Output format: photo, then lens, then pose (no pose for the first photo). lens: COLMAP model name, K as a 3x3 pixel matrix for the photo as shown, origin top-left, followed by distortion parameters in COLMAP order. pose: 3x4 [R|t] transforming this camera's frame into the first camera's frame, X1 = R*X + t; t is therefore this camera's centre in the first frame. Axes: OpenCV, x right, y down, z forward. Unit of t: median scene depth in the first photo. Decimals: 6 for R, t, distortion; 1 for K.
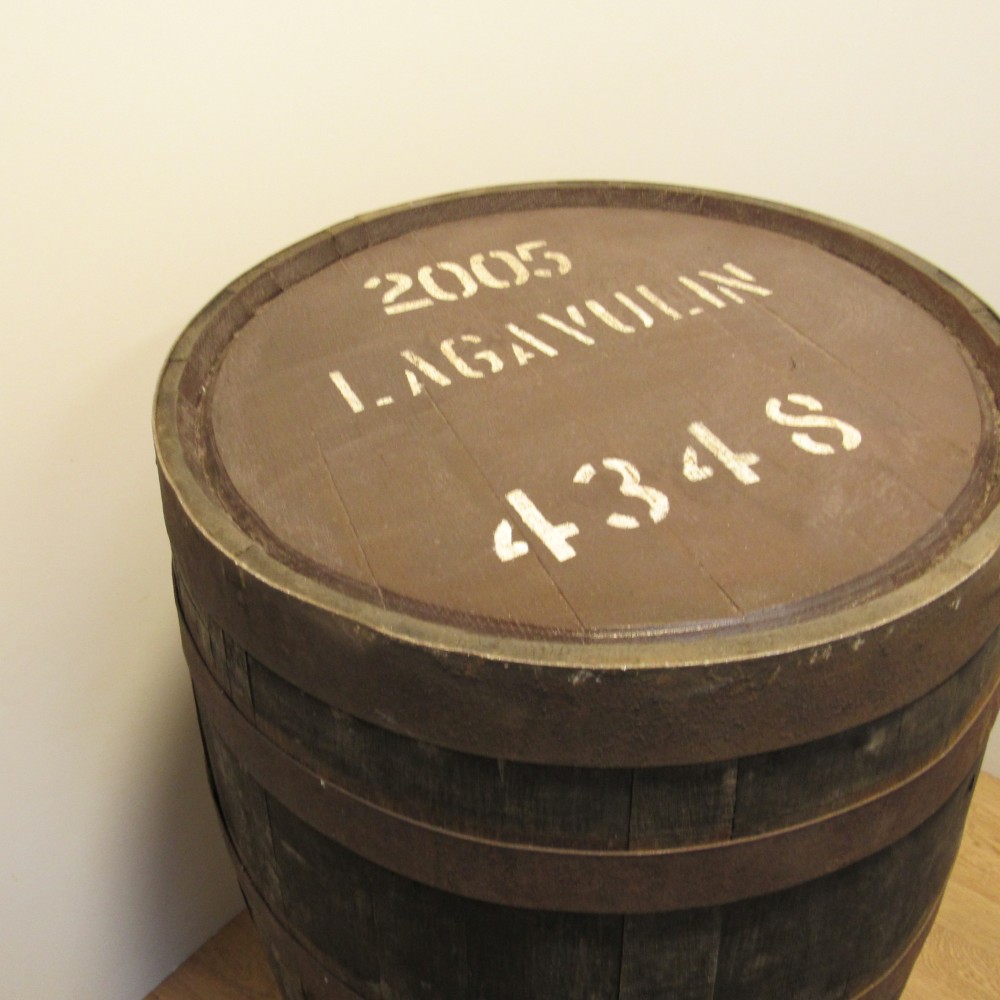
lens RADIAL K [[957.5, 0, 490.5], [0, 957.5, 499.2], [0, 0, 1]] dist [-0.025604, 0.000000]
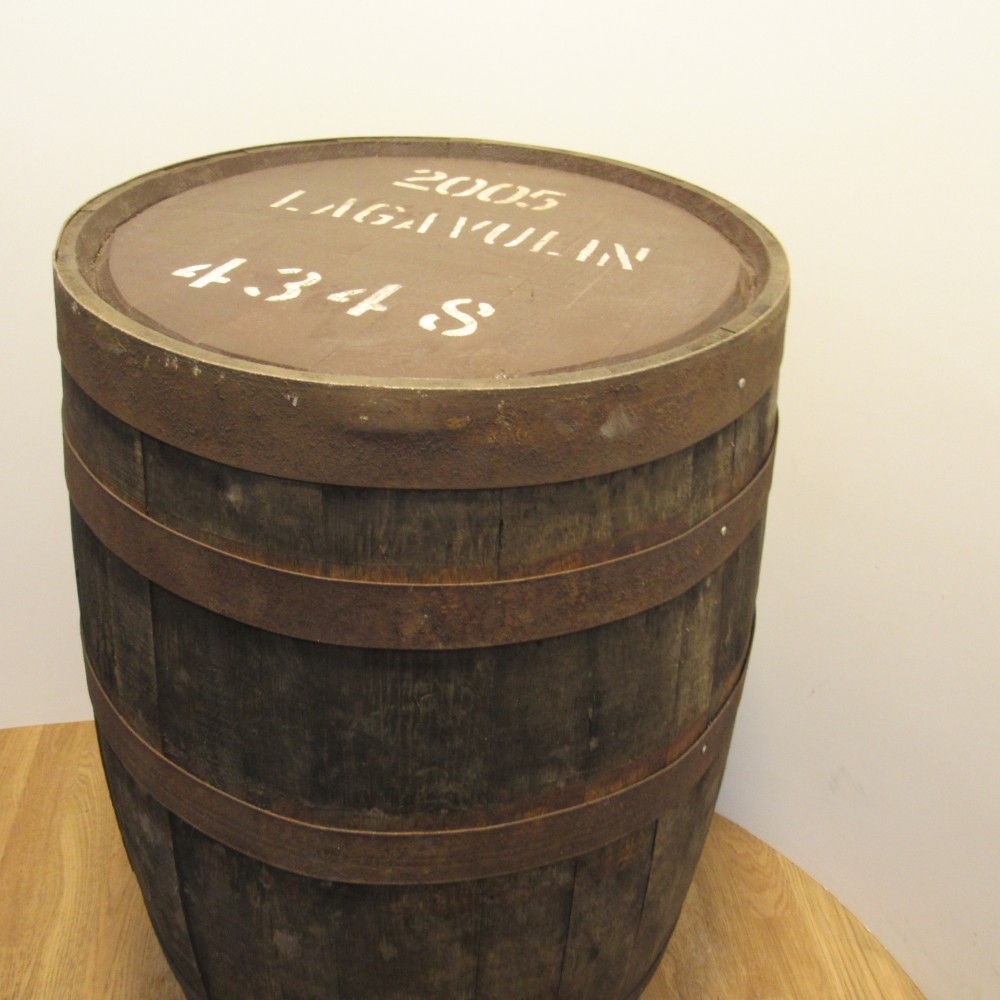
lens RADIAL K [[957.5, 0, 497.2], [0, 957.5, 502.2], [0, 0, 1]] dist [-0.025604, 0.000000]
pose [[0.696302, 0.469147, -0.543198, 1.147014], [-0.514587, 0.853896, 0.077863, -0.004043], [0.500364, 0.225307, 0.835986, 0.132649]]
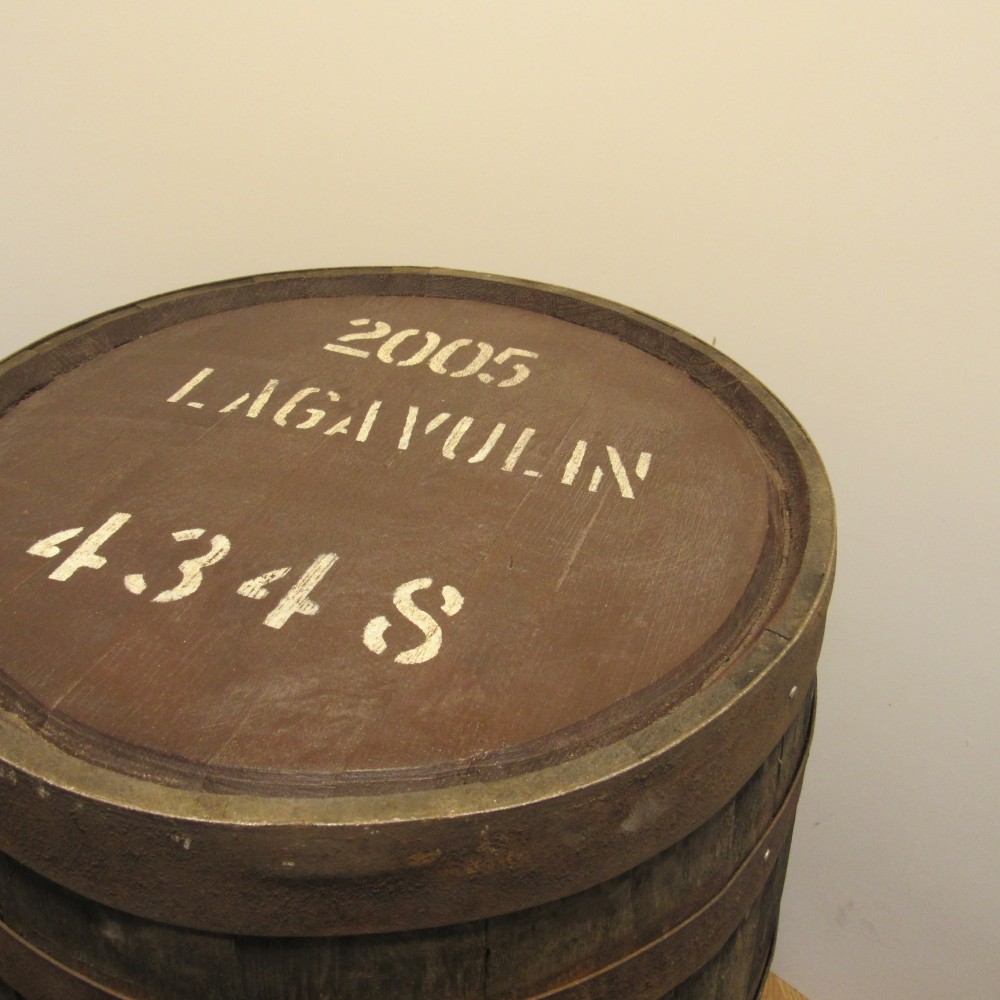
lens RADIAL K [[957.5, 0, 495.1], [0, 957.5, 498.9], [0, 0, 1]] dist [-0.025604, 0.000000]
pose [[0.737703, 0.452084, -0.501412, 0.805233], [-0.486544, 0.870896, 0.069389, -0.279268], [0.468047, 0.192771, 0.862422, 0.301325]]
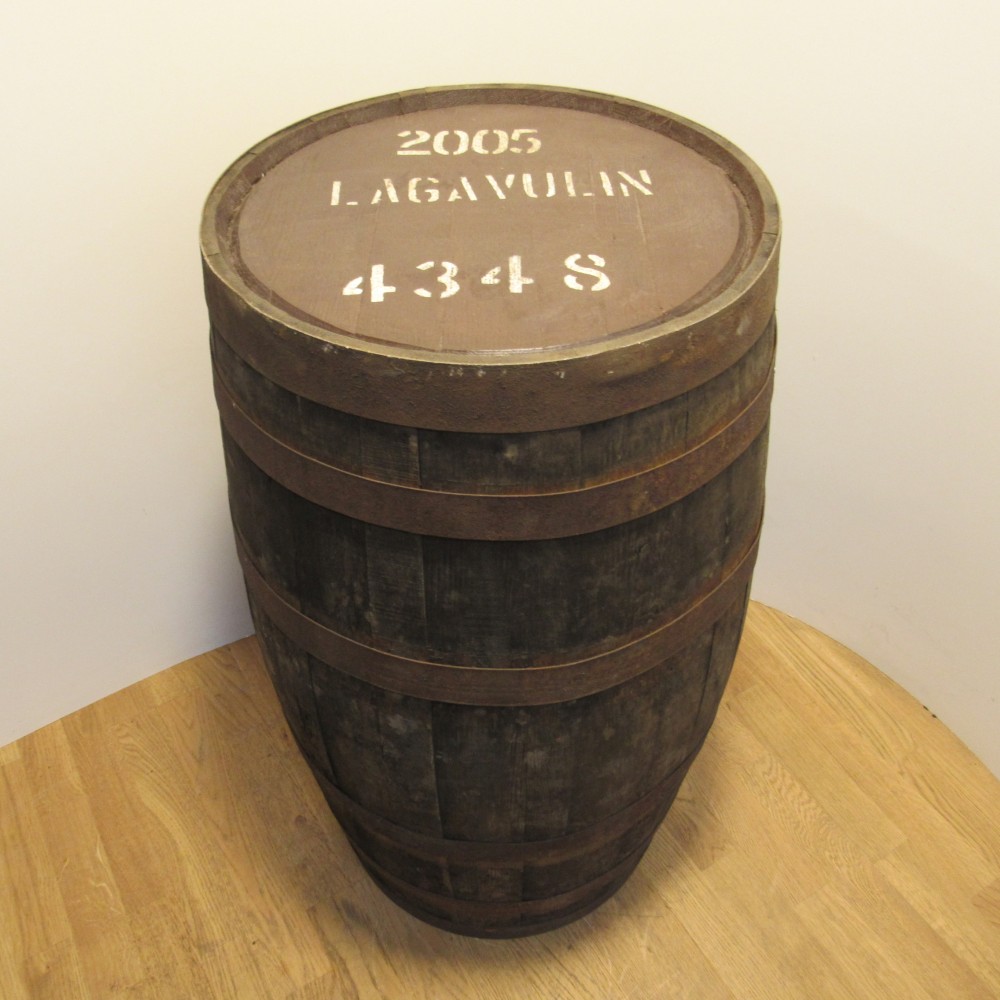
lens RADIAL K [[957.5, 0, 497.9], [0, 957.5, 500.8], [0, 0, 1]] dist [-0.025604, 0.000000]
pose [[0.927174, 0.286249, -0.241682, 0.708526], [-0.261924, 0.956548, 0.128112, 0.113376], [0.267853, -0.055480, 0.961861, -0.521726]]
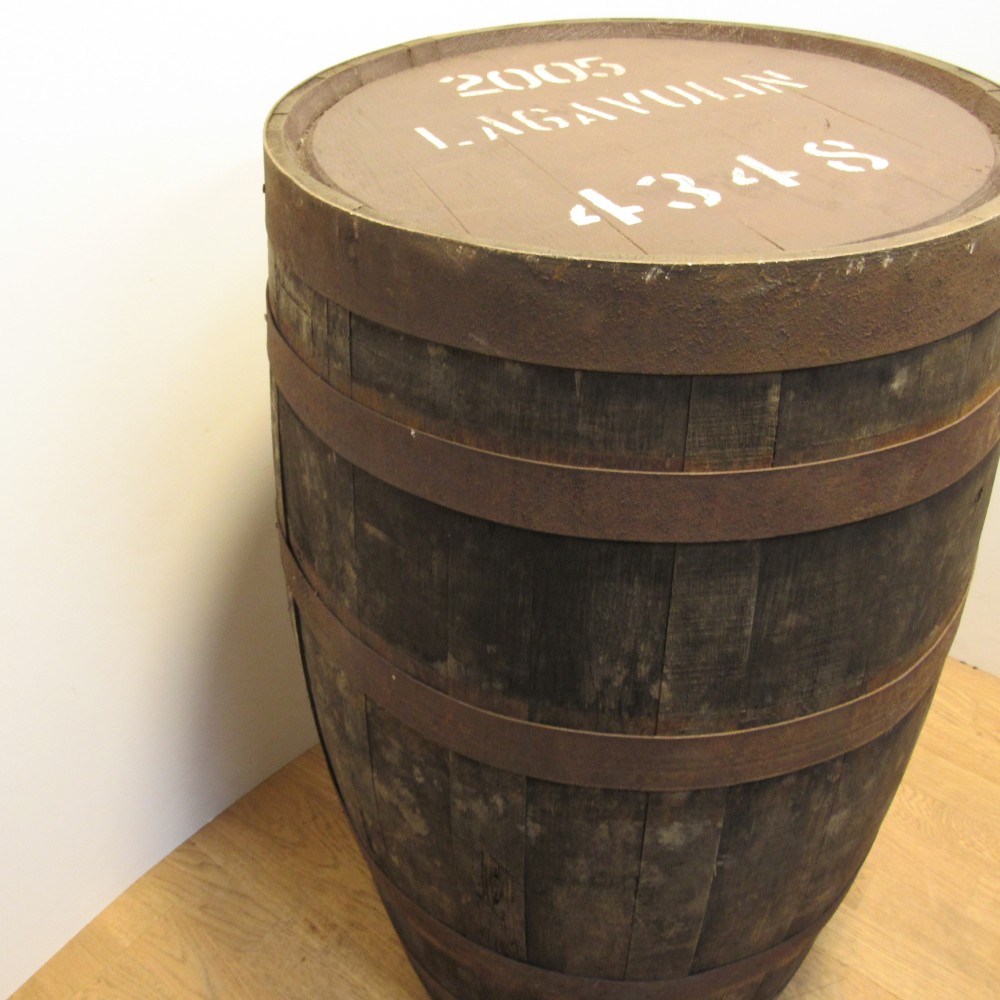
lens RADIAL K [[957.5, 0, 492.5], [0, 957.5, 500.0], [0, 0, 1]] dist [-0.025604, 0.000000]
pose [[0.999600, 0.027787, -0.005288, -0.069691], [-0.027836, 0.999568, -0.009386, 0.373108], [0.005025, 0.009529, 0.999942, -0.139787]]
